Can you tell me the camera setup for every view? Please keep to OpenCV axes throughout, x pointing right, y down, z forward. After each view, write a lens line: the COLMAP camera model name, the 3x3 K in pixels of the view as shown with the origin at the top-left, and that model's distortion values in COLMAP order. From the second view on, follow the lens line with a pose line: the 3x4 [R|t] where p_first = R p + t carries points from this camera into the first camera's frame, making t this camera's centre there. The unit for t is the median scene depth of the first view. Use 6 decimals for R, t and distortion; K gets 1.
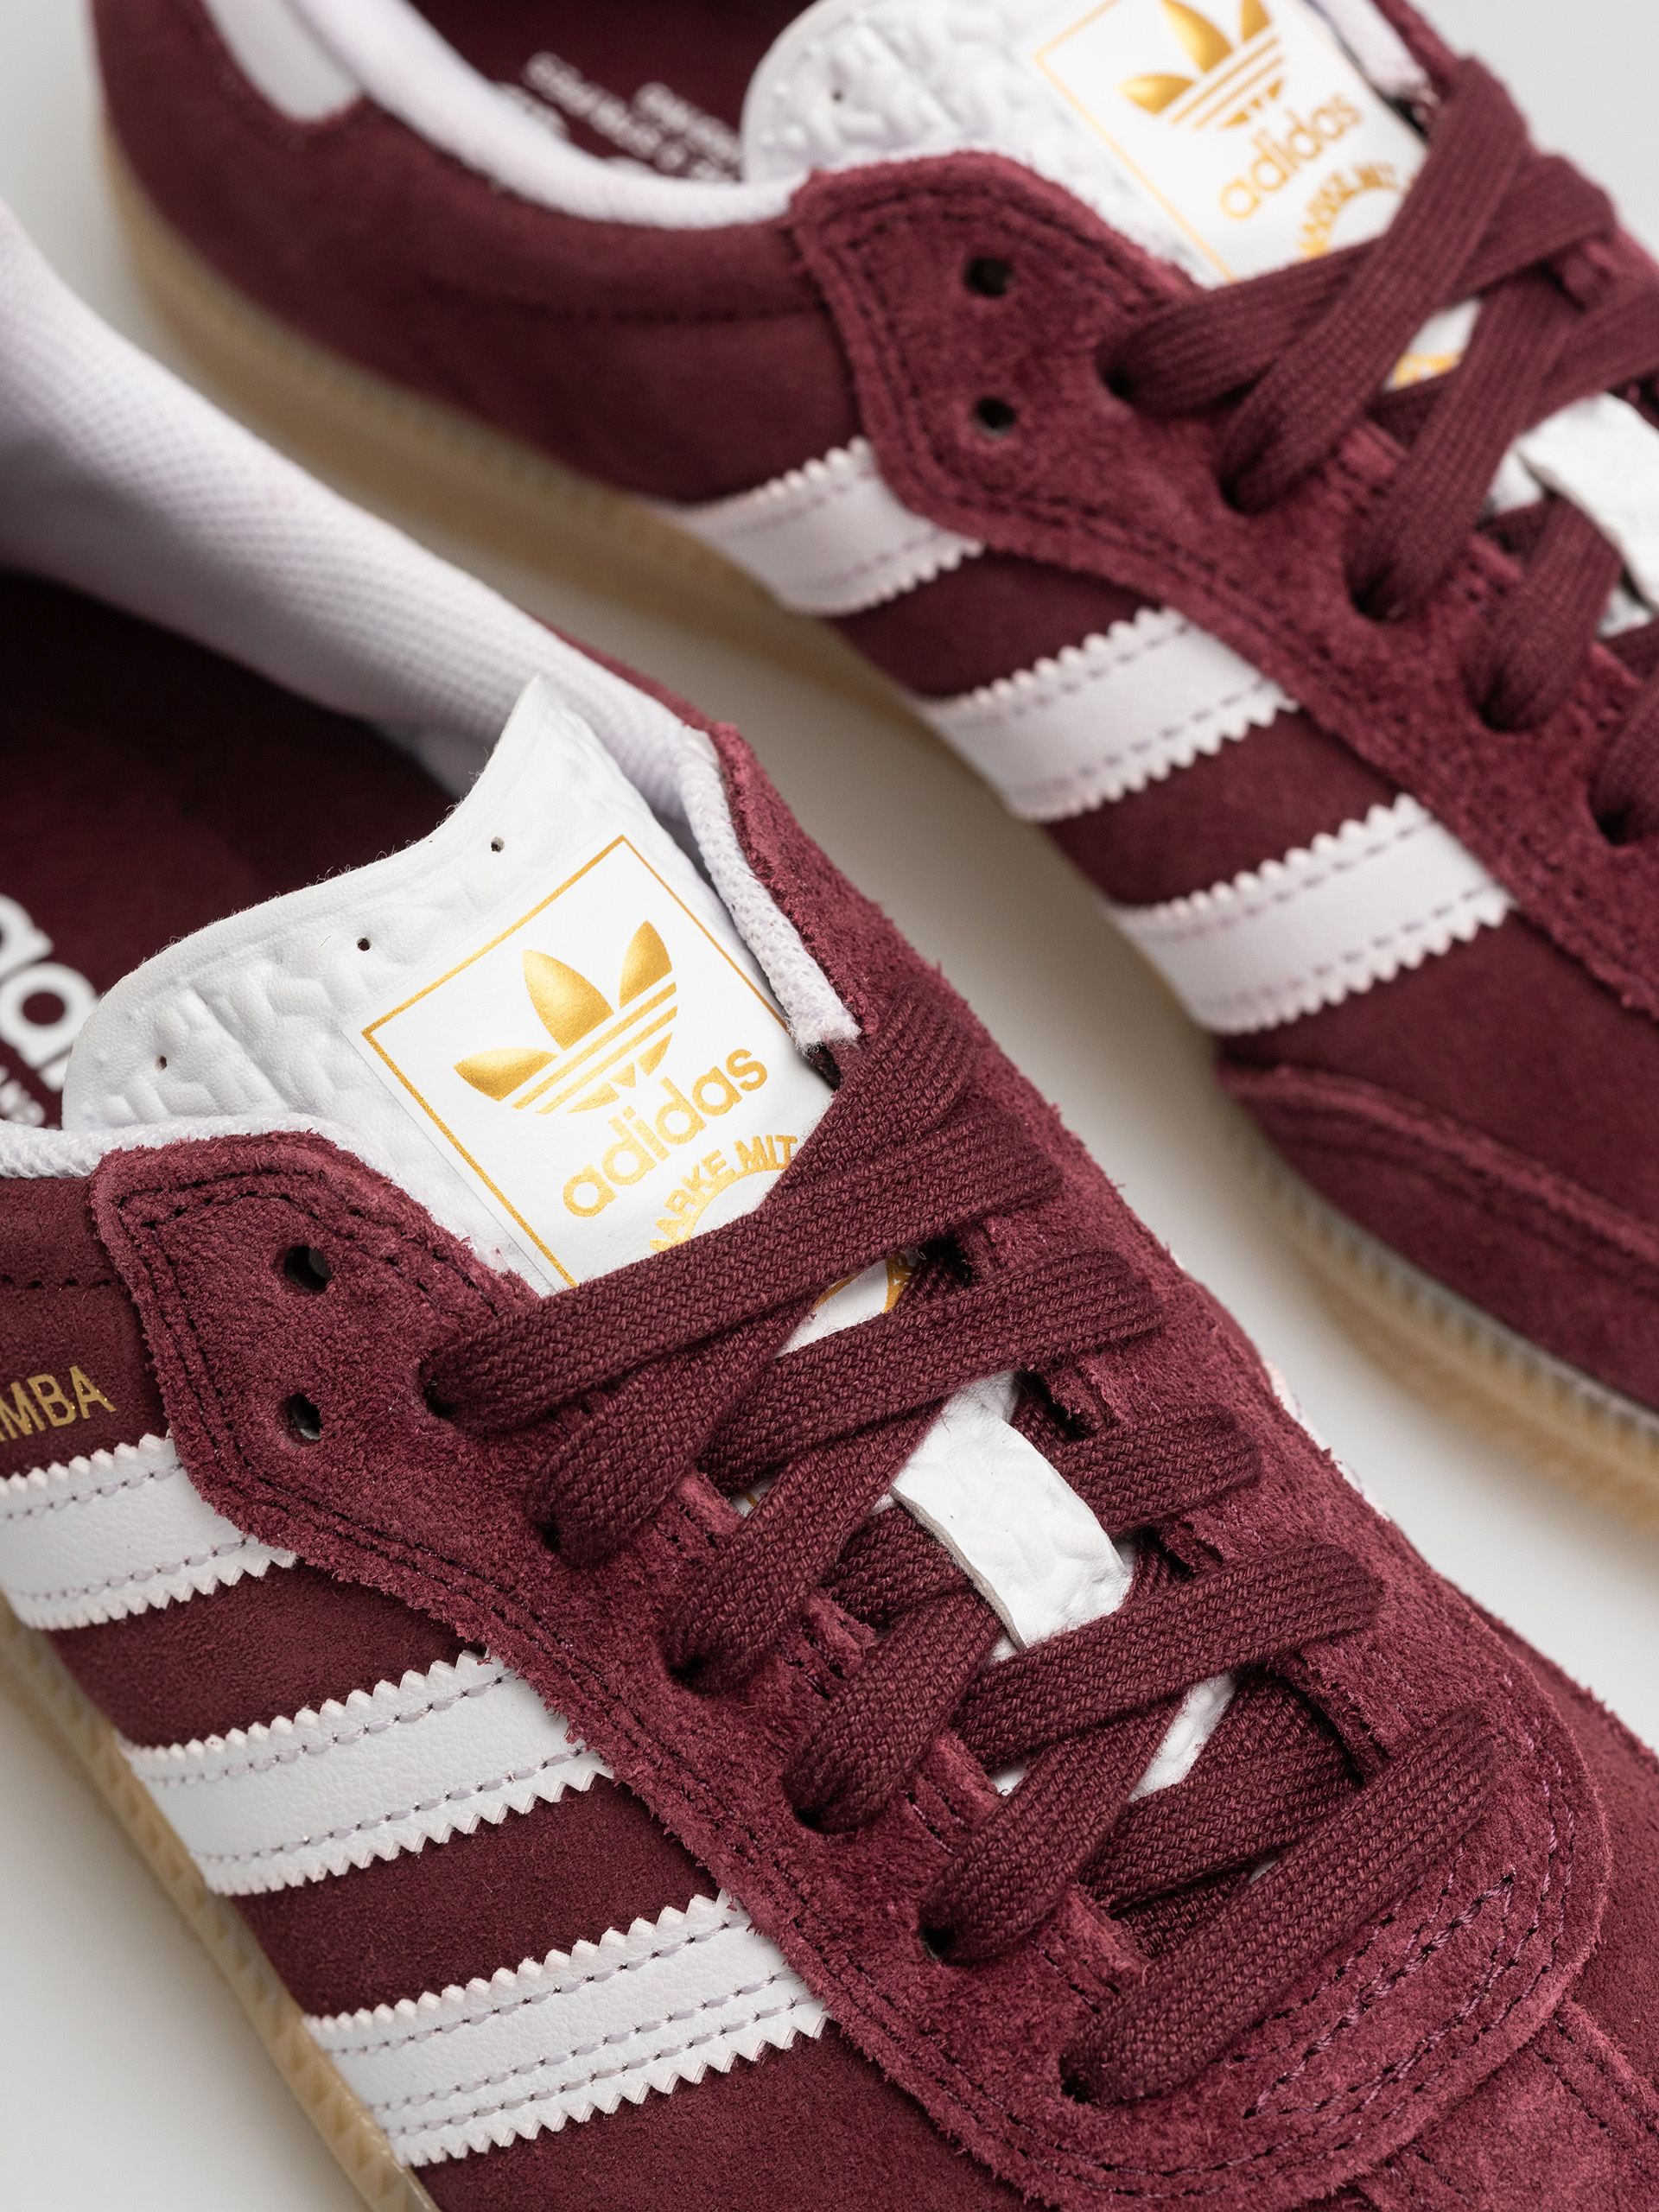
lens RADIAL K [[7363.4, 0, 829.5], [0, 7363.4, 1106.0], [0, 0, 1]] dist [-0.110508, 1.983625]
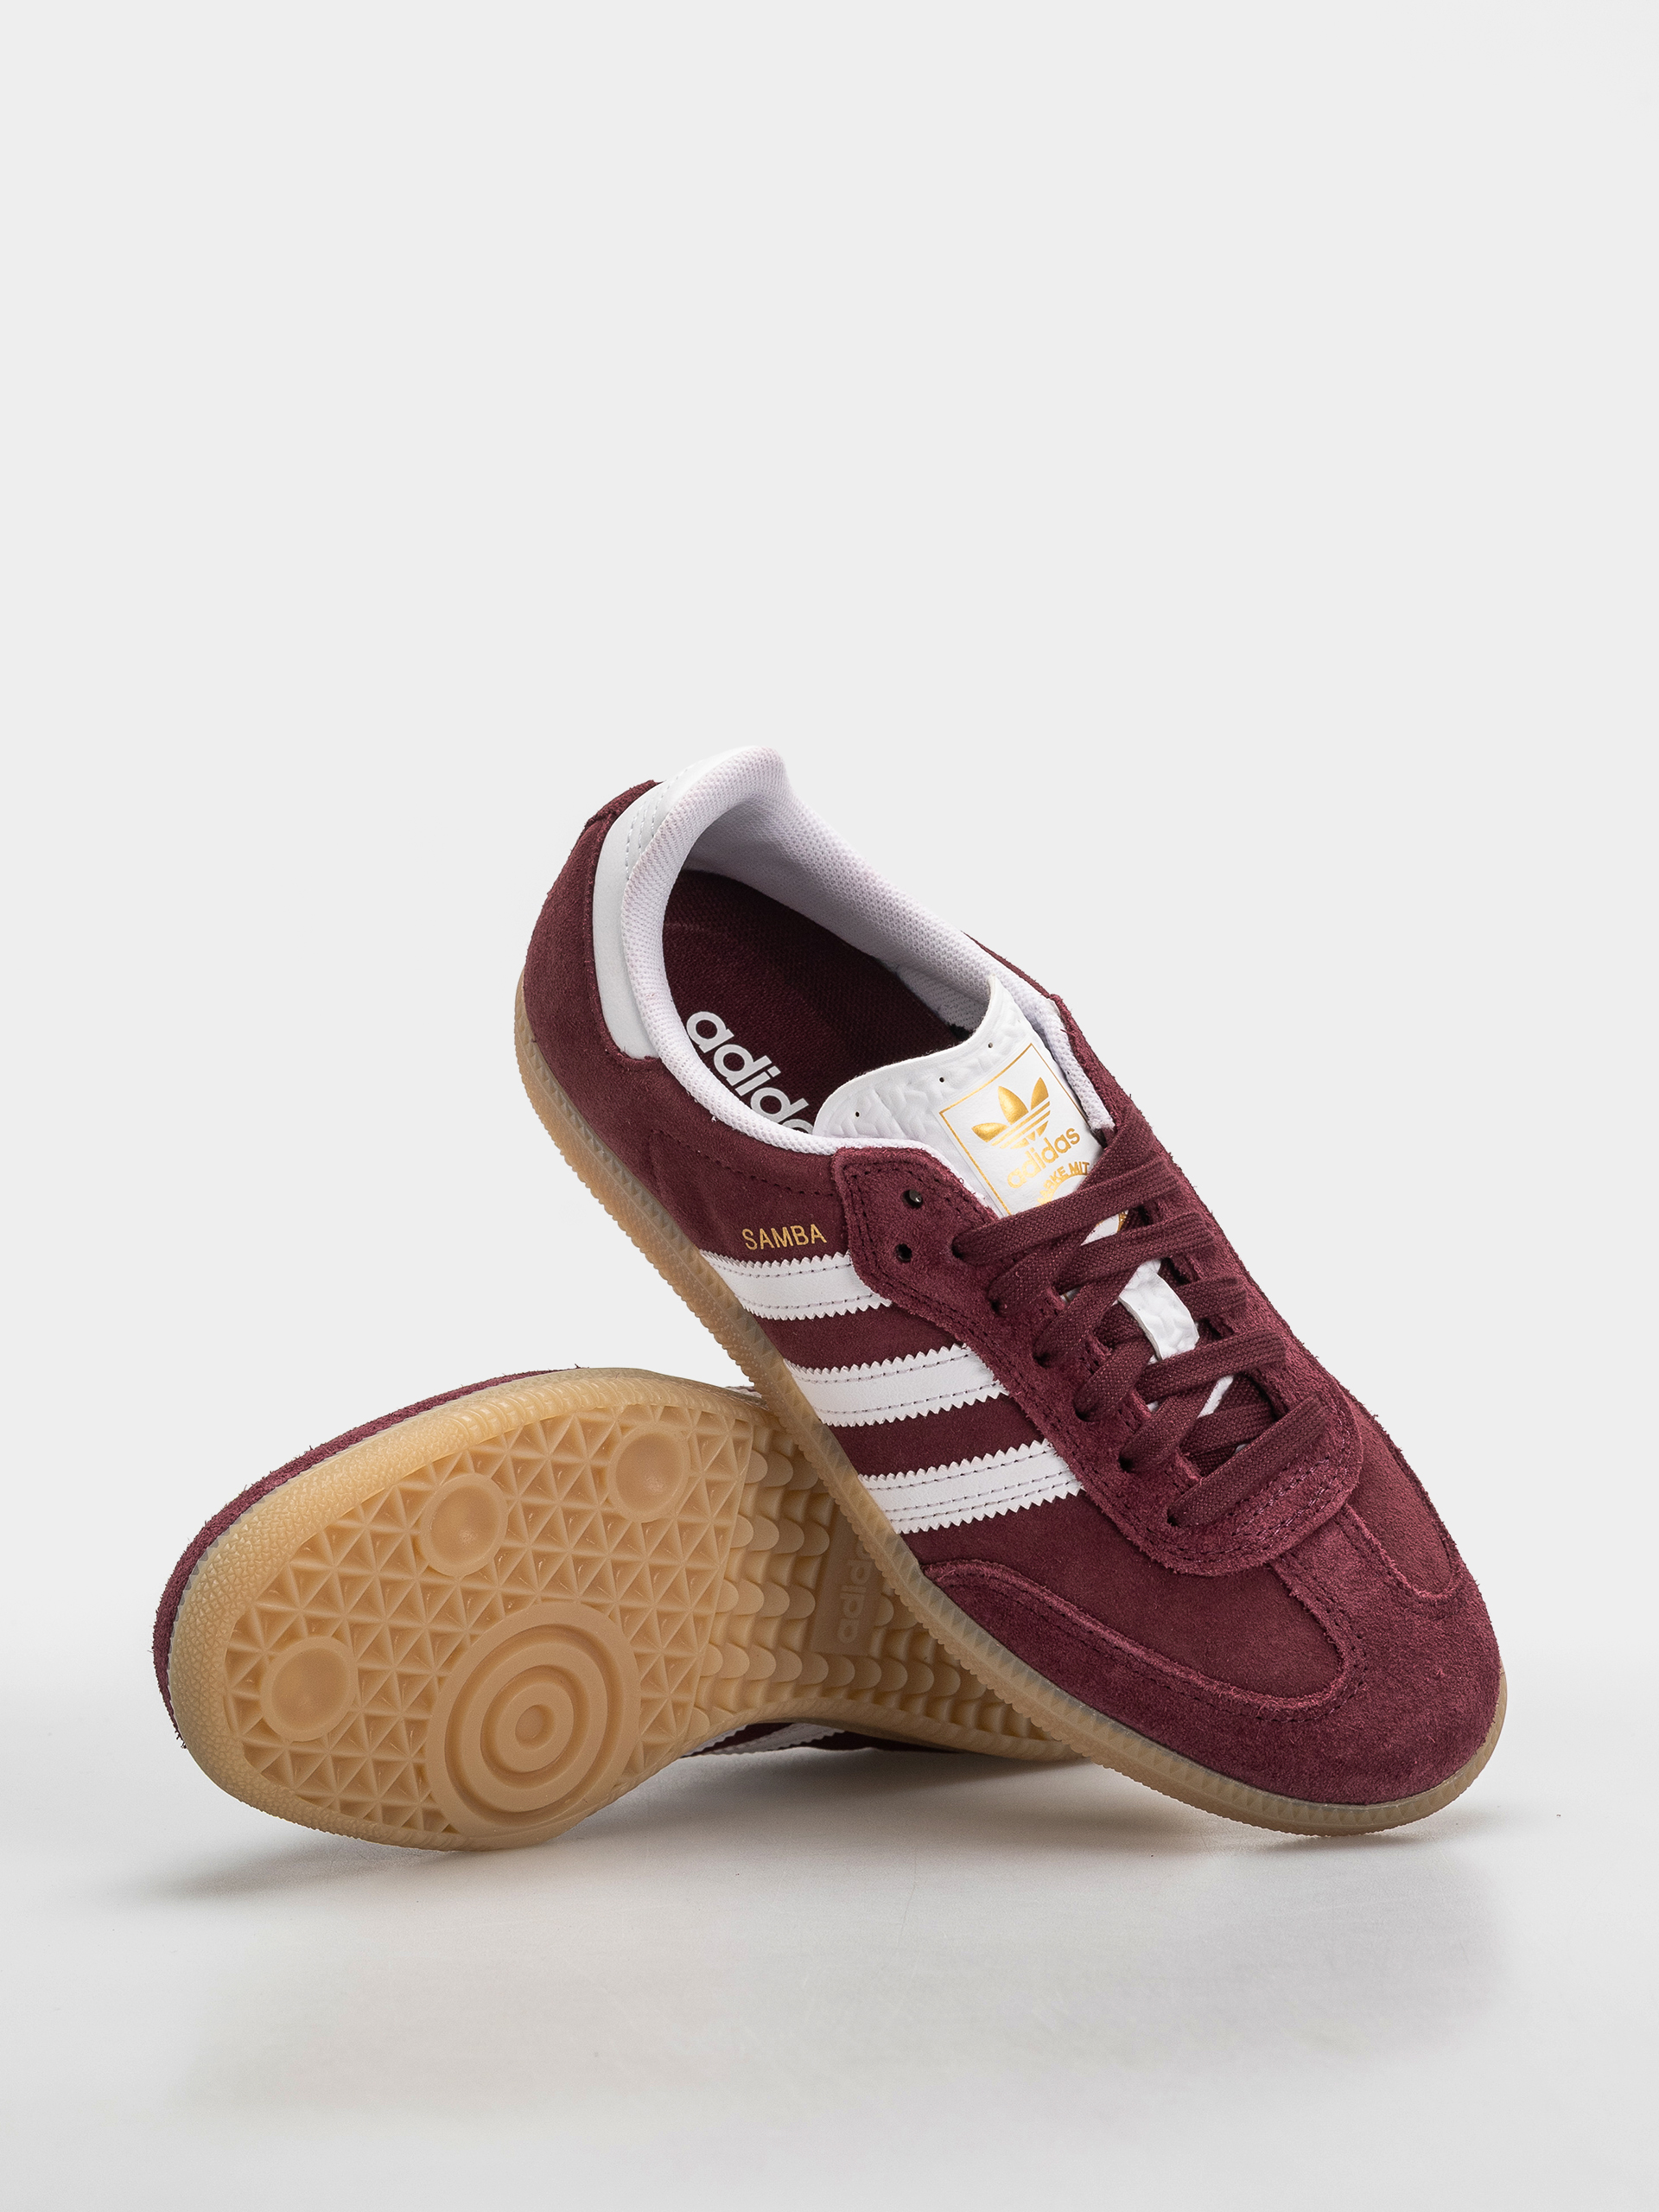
lens RADIAL K [[7363.4, 0, 829.5], [0, 7363.4, 1106.0], [0, 0, 1]] dist [-0.110508, 1.983625]
pose [[0.987247, 0.085389, 0.134354, -0.466515], [-0.092922, 0.994376, 0.050817, -0.145987], [-0.129260, -0.062653, 0.989629, -1.665373]]
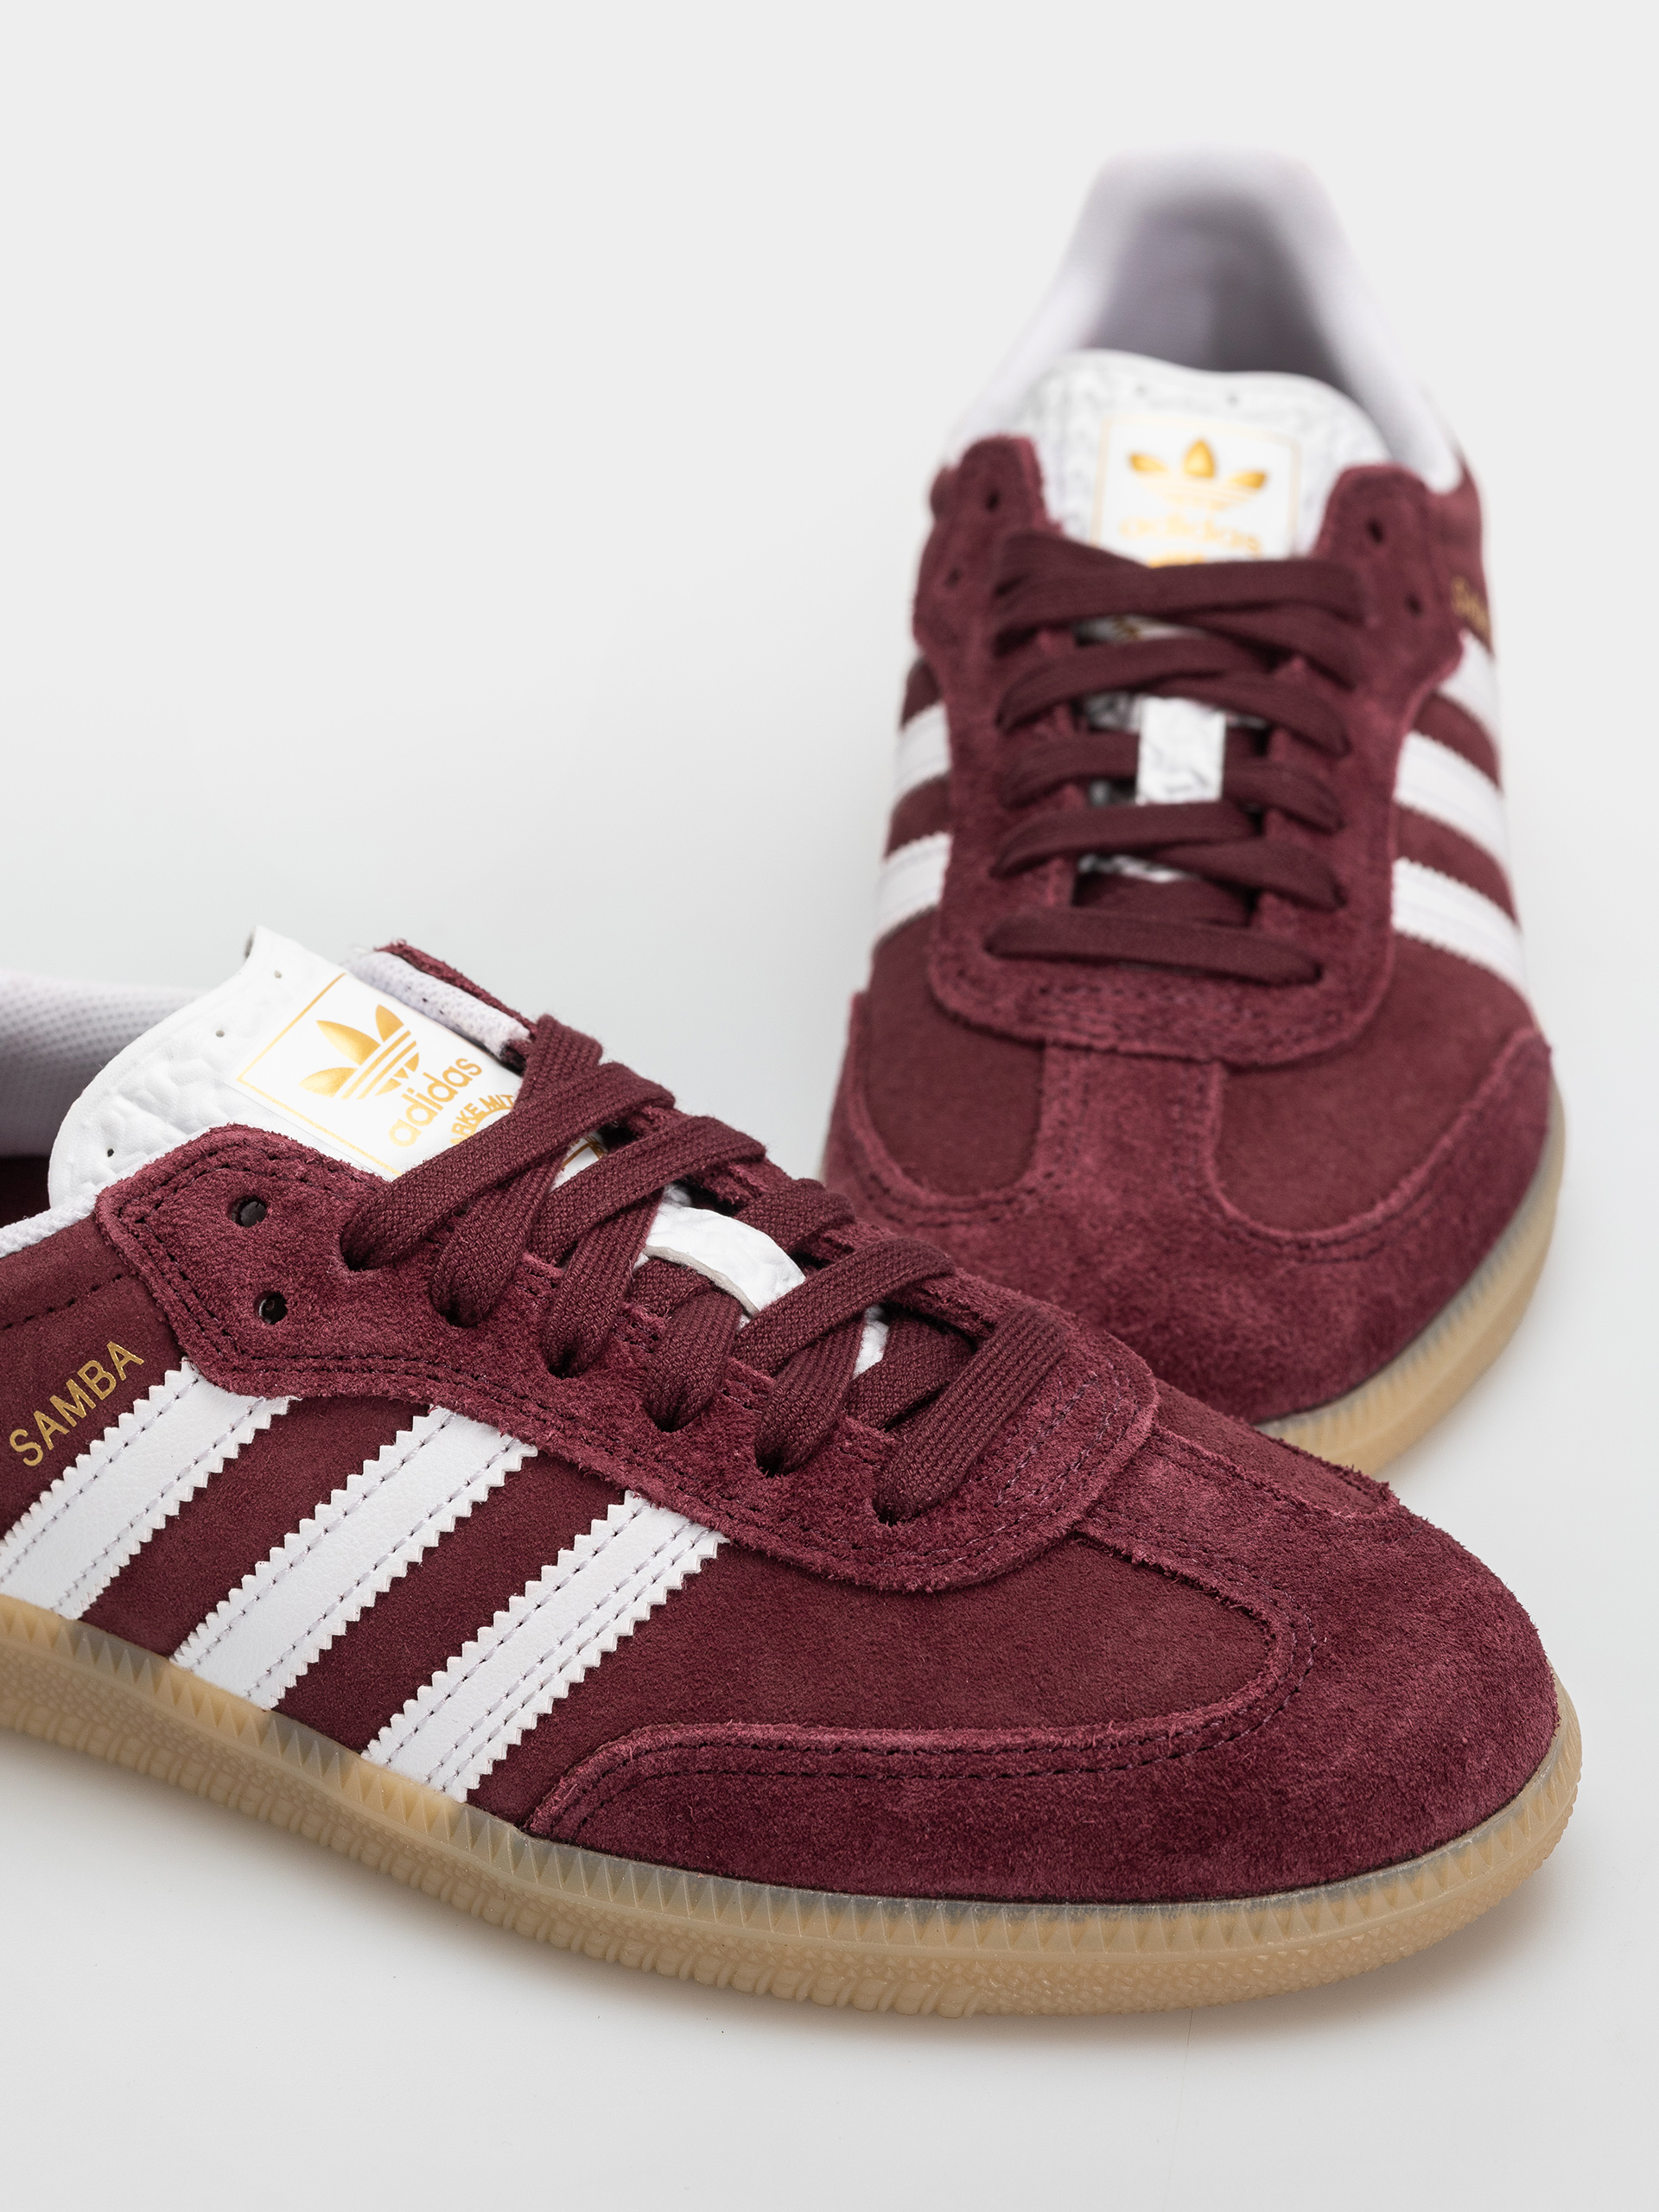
lens RADIAL K [[7363.4, 0, 829.5], [0, 7363.4, 1106.0], [0, 0, 1]] dist [-0.110508, 1.983625]
pose [[0.934303, -0.230613, 0.271838, -0.374017], [0.320593, 0.877014, -0.357864, 0.598618], [-0.155878, 0.421502, 0.893330, -0.420494]]
